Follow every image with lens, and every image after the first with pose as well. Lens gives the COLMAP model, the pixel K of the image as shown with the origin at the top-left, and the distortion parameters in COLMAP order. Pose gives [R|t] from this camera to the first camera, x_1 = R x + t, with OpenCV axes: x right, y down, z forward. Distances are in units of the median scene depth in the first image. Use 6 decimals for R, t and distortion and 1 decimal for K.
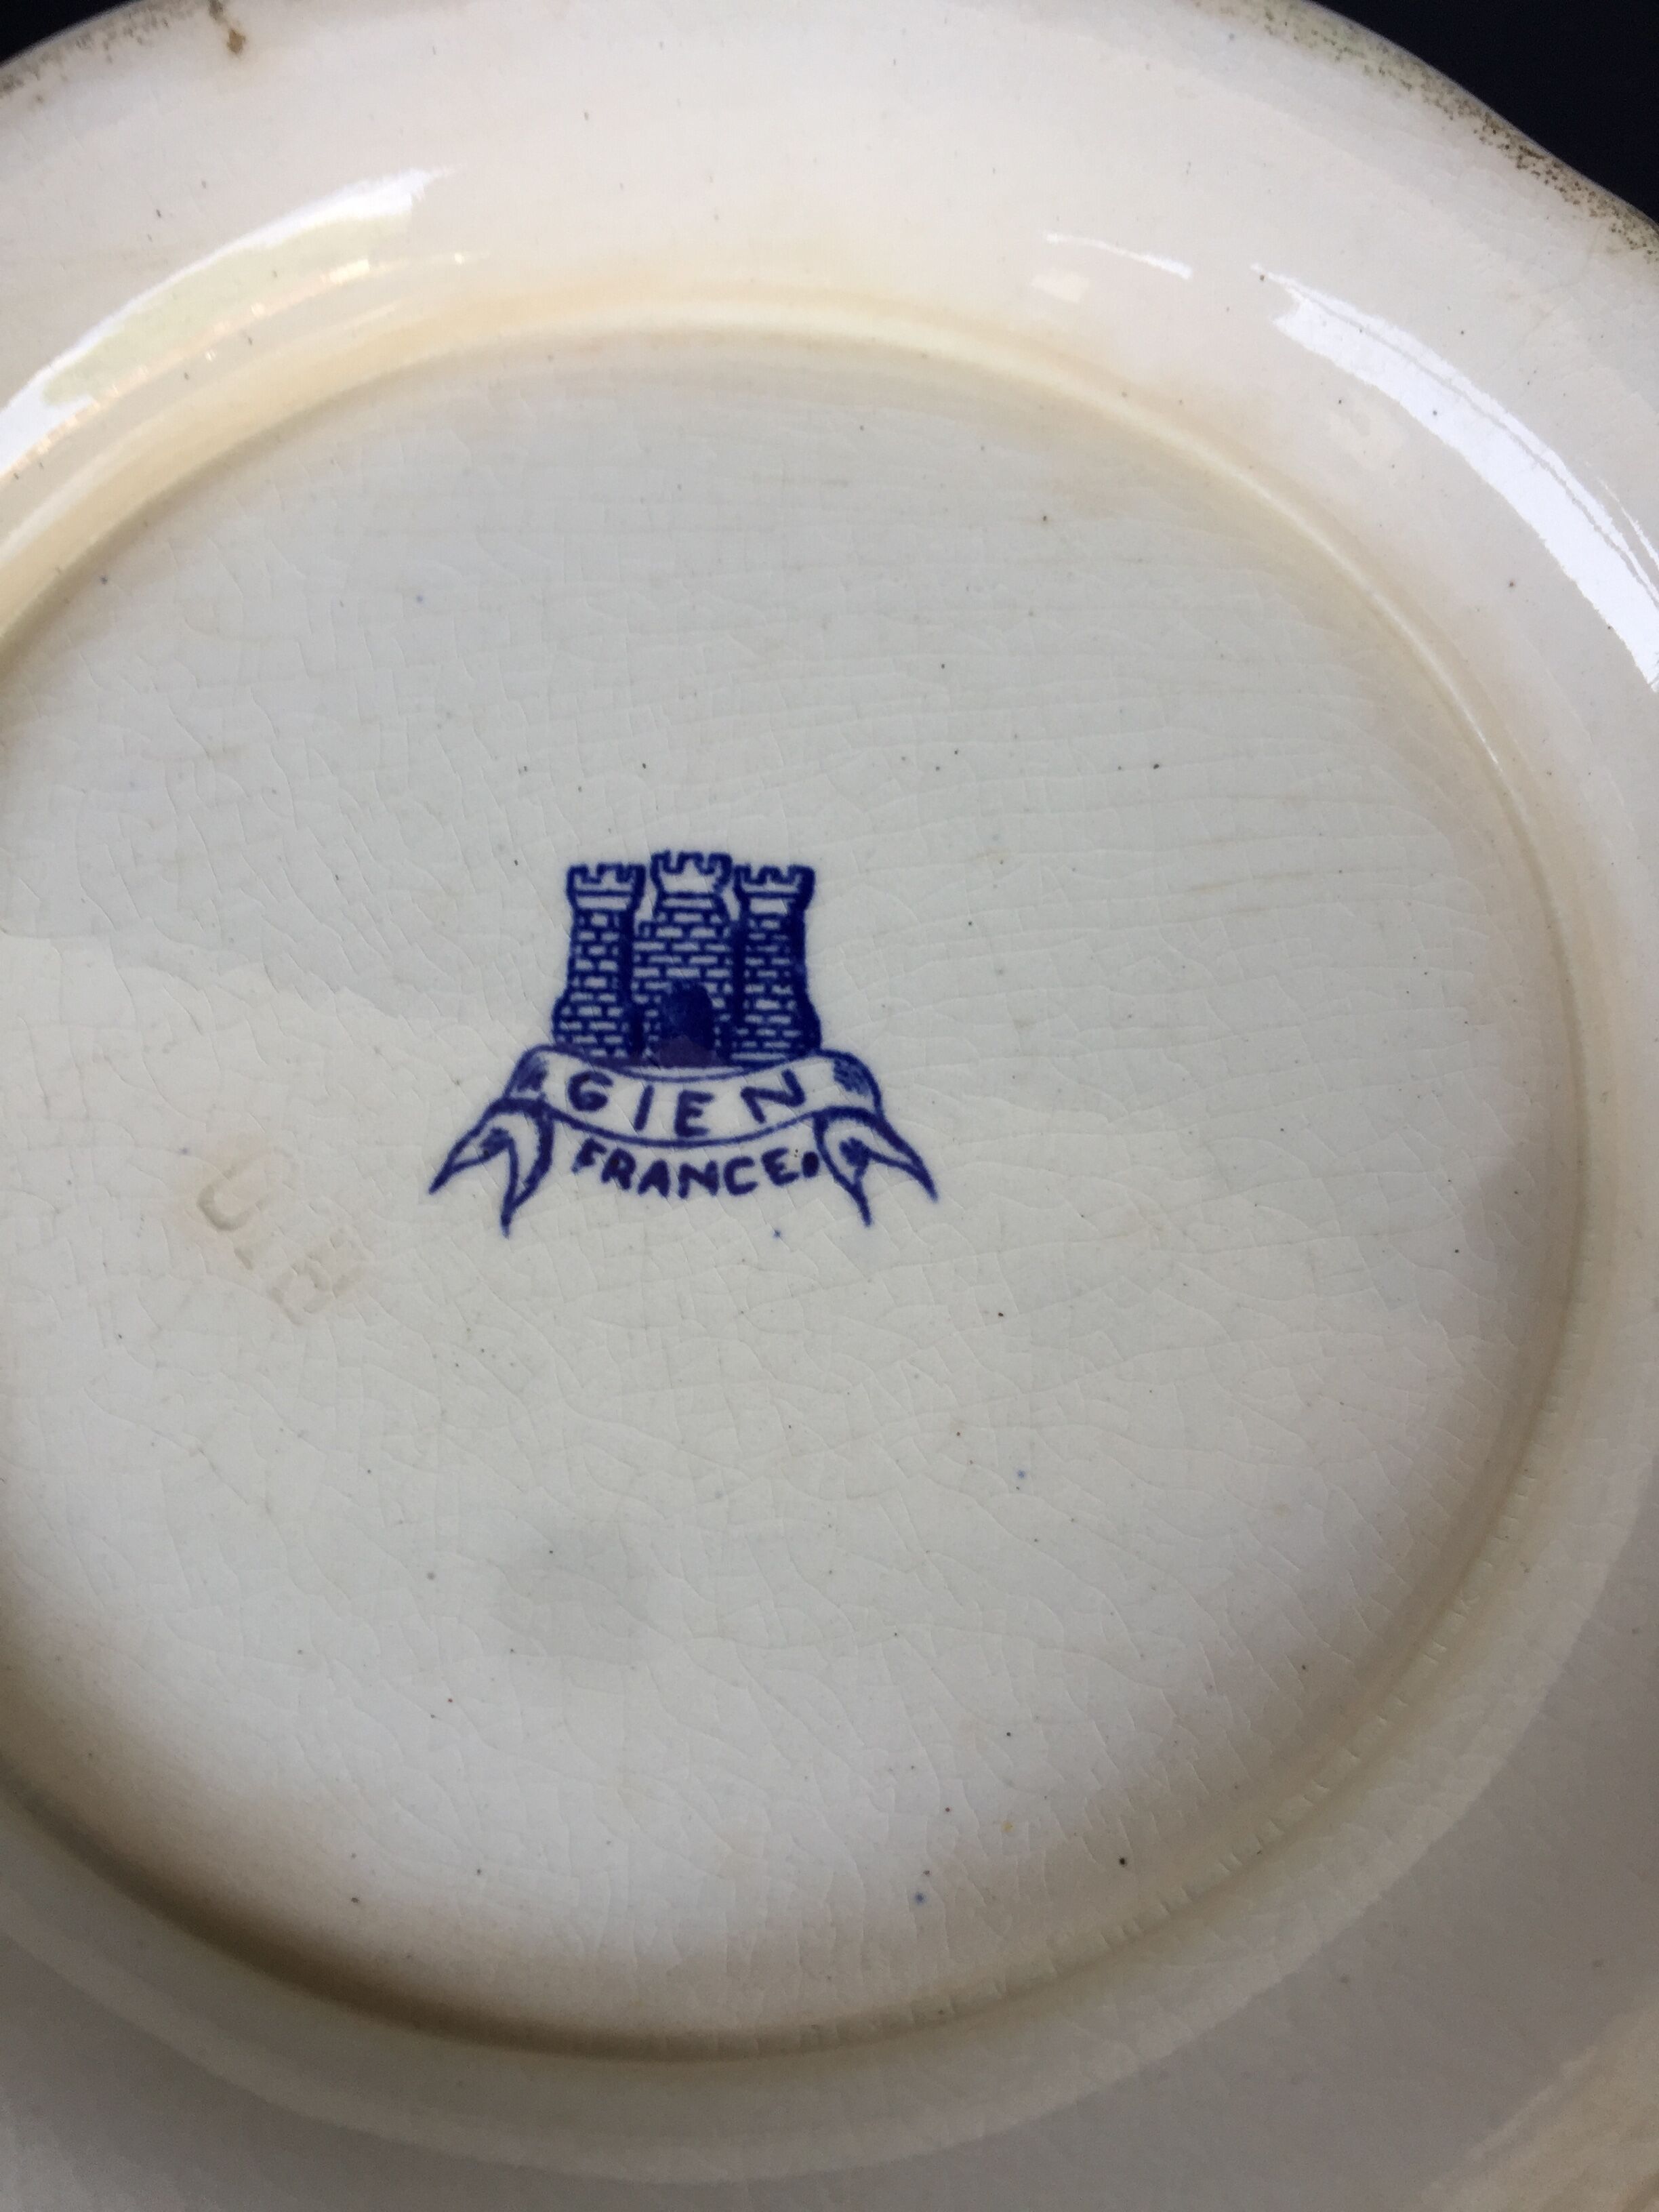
lens RADIAL K [[1887.2, 0, 830.6], [0, 1887.2, 1105.3], [0, 0, 1]] dist [0.073282, -0.141350]
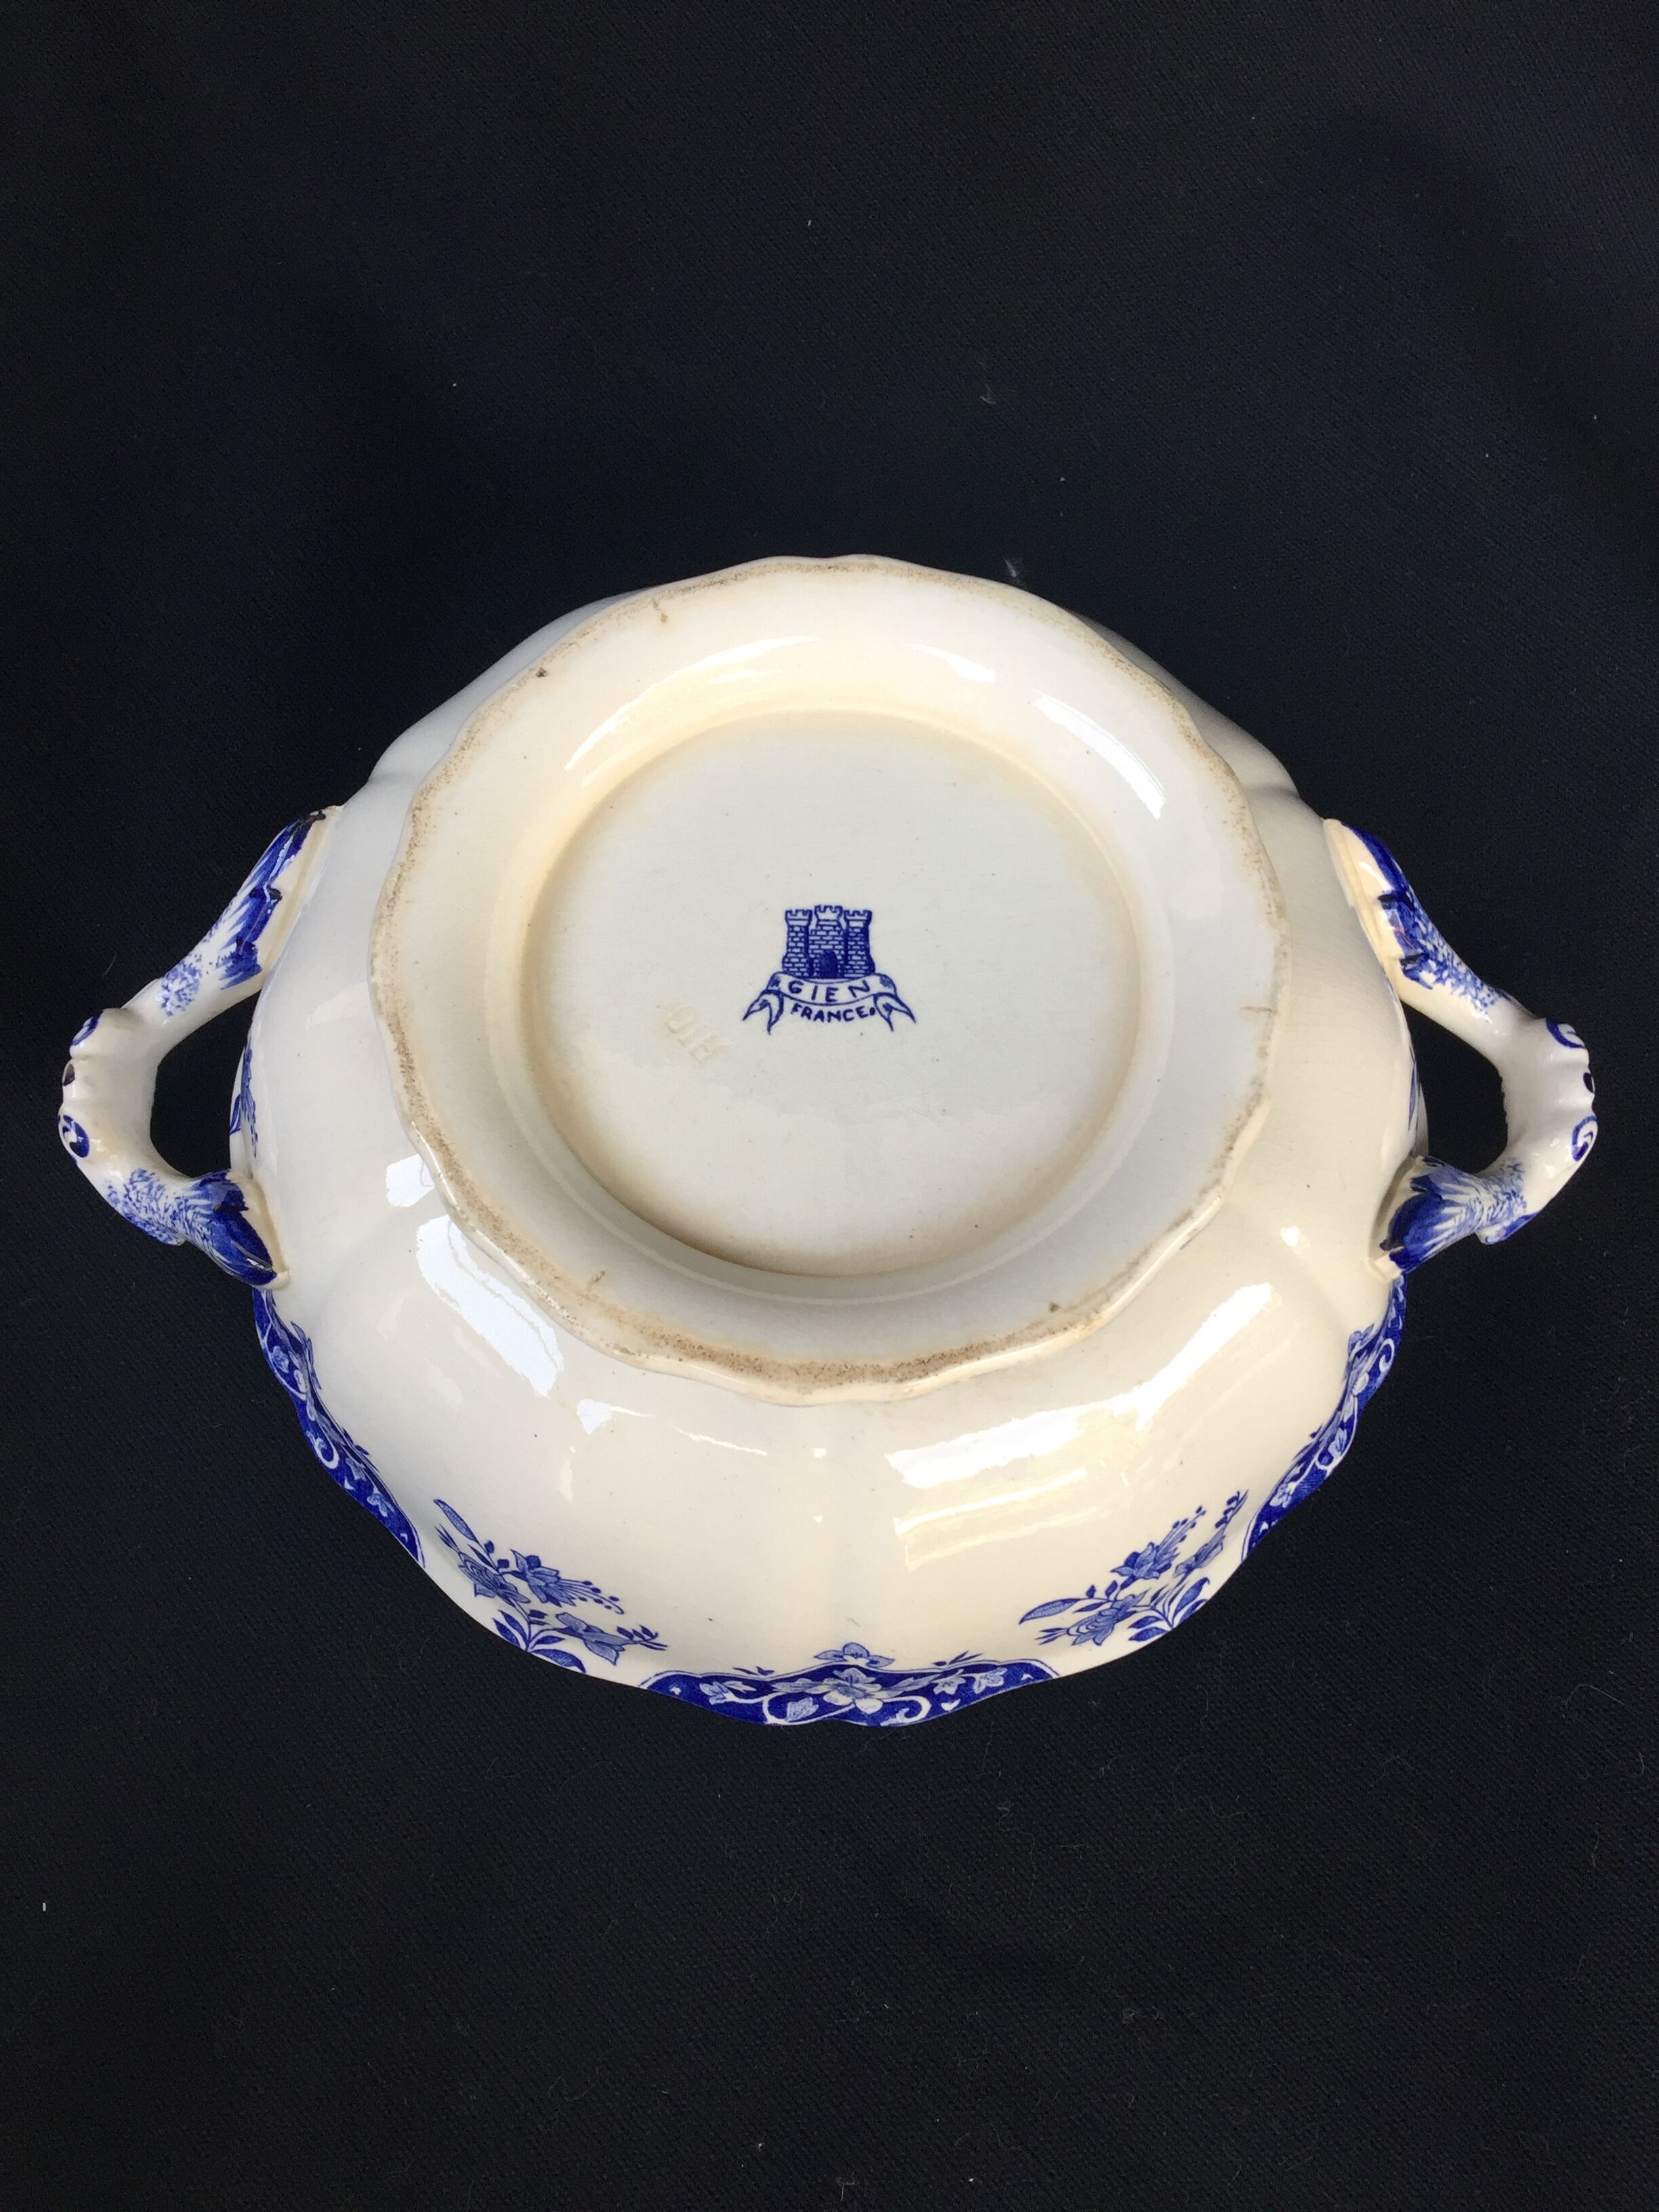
lens RADIAL K [[1887.2, 0, 827.1], [0, 1887.2, 1109.5], [0, 0, 1]] dist [0.073282, -0.141350]
pose [[0.999976, -0.003440, 0.005952, -0.097127], [0.003687, 0.999117, -0.041862, 0.299975], [-0.005803, 0.041883, 0.999106, -1.874246]]
